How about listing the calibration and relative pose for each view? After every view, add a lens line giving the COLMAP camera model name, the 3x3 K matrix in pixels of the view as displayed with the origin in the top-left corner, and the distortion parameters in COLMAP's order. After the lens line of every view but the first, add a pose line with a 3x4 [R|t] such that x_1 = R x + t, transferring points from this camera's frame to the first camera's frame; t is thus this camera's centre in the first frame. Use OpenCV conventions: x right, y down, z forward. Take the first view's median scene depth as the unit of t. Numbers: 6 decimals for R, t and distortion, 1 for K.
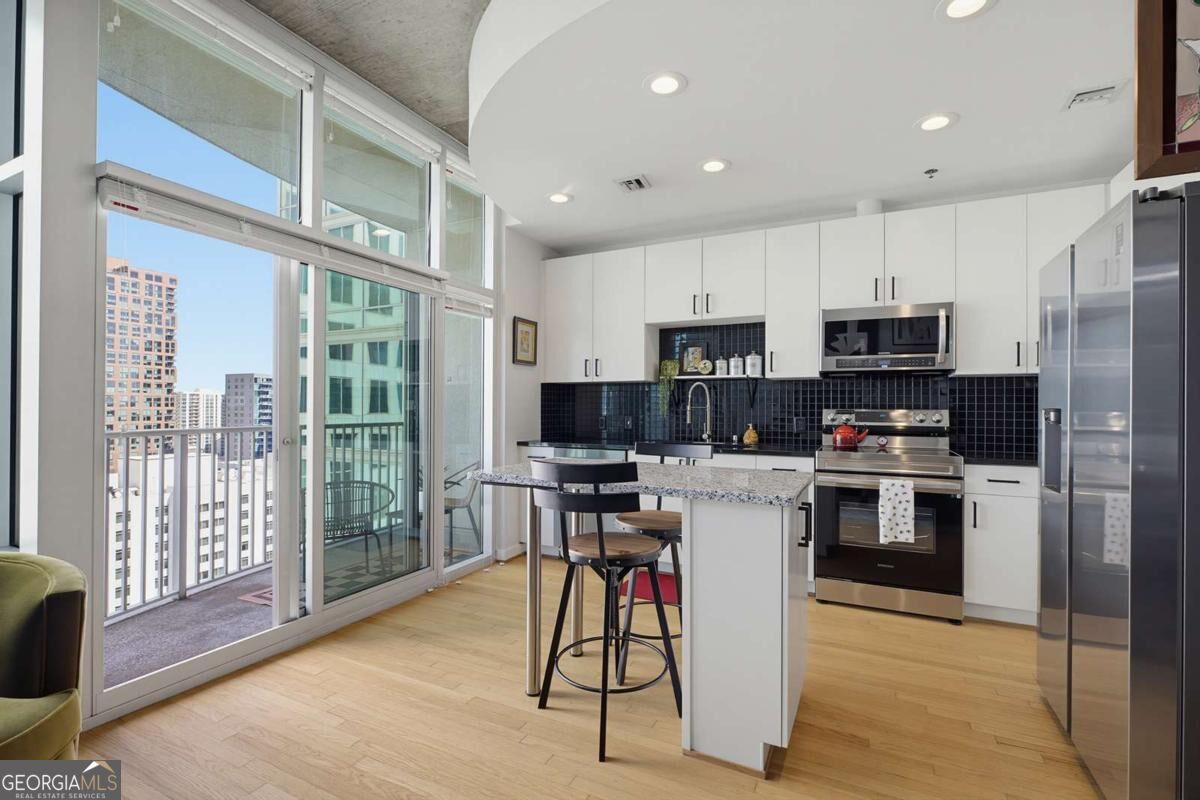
lens RADIAL K [[540.2, 0, 603.2], [0, 540.2, 401.4], [0, 0, 1]] dist [0.000887, -0.001982]
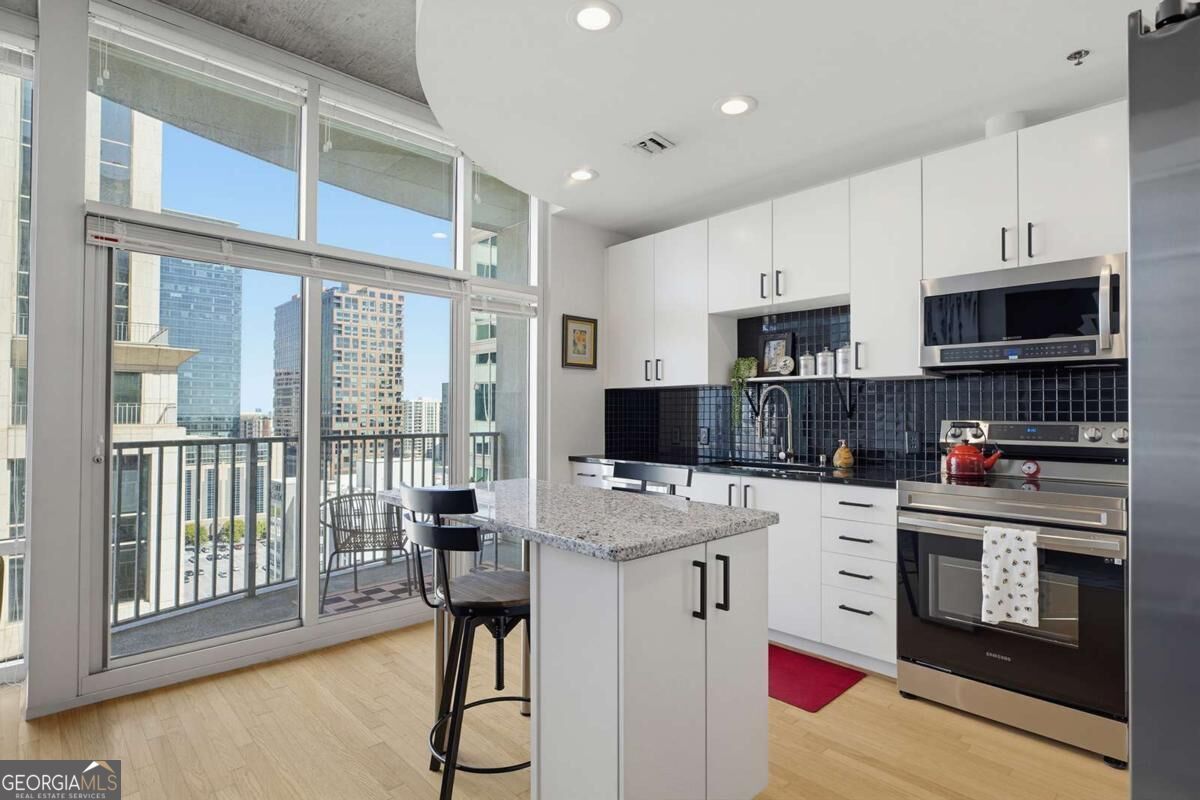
lens RADIAL K [[606.9, 0, 600.5], [0, 606.9, 401.3], [0, 0, 1]] dist [-0.003589, 0.000015]
pose [[0.937227, -0.008900, -0.348606, 0.277136], [0.005496, 0.999927, -0.010751, -0.004737], [0.348676, 0.008160, 0.937208, 0.106142]]
